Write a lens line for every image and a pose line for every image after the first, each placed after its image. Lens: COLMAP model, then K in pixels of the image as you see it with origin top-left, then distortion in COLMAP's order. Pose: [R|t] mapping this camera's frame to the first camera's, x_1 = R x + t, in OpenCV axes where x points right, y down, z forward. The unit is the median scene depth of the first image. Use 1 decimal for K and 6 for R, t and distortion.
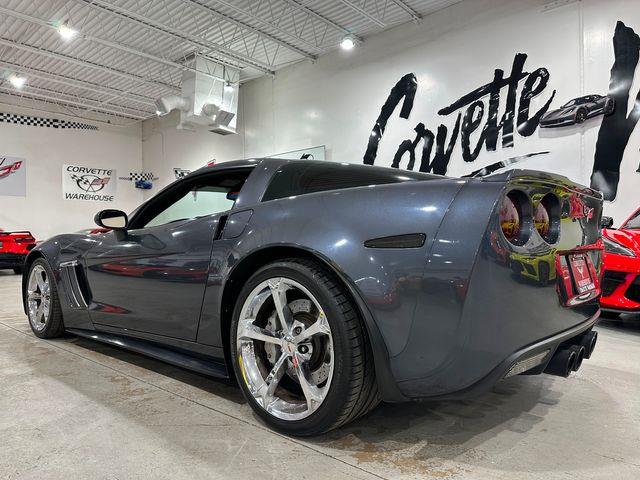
lens RADIAL K [[453.5, 0, 323.4], [0, 453.5, 243.4], [0, 0, 1]] dist [0.004905, -0.019792]
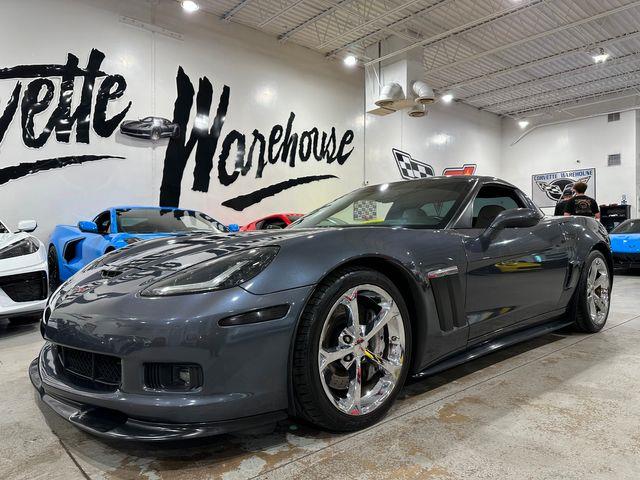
lens RADIAL K [[453.5, 0, 323.4], [0, 453.5, 243.4], [0, 0, 1]] dist [0.004905, -0.019792]
pose [[0.119184, 0.003707, 0.992865, -0.496382], [0.006162, 0.999971, -0.004473, 0.002482], [-0.992853, 0.006652, 0.119157, 0.429945]]
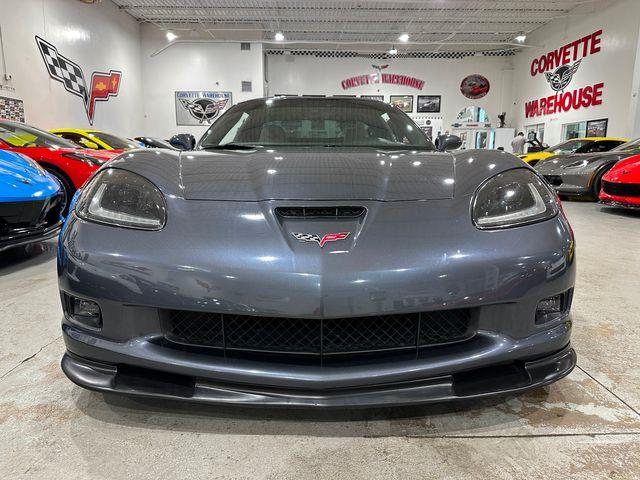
lens RADIAL K [[453.5, 0, 323.4], [0, 453.5, 243.4], [0, 0, 1]] dist [0.004905, -0.019792]
pose [[-0.678612, -0.133494, 0.722264, -0.381610], [-0.001916, 0.983663, 0.180007, -0.001935], [-0.734494, 0.120771, -0.667782, 0.706733]]
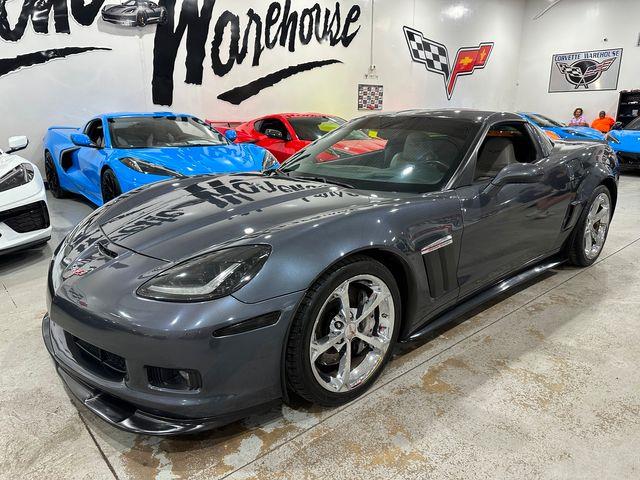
lens RADIAL K [[453.5, 0, 323.4], [0, 453.5, 243.4], [0, 0, 1]] dist [0.004905, -0.019792]
pose [[0.129179, -0.262505, 0.956245, -0.486086], [0.006007, 0.964514, 0.263964, -0.055341], [-0.991603, -0.028355, 0.126172, 0.424388]]
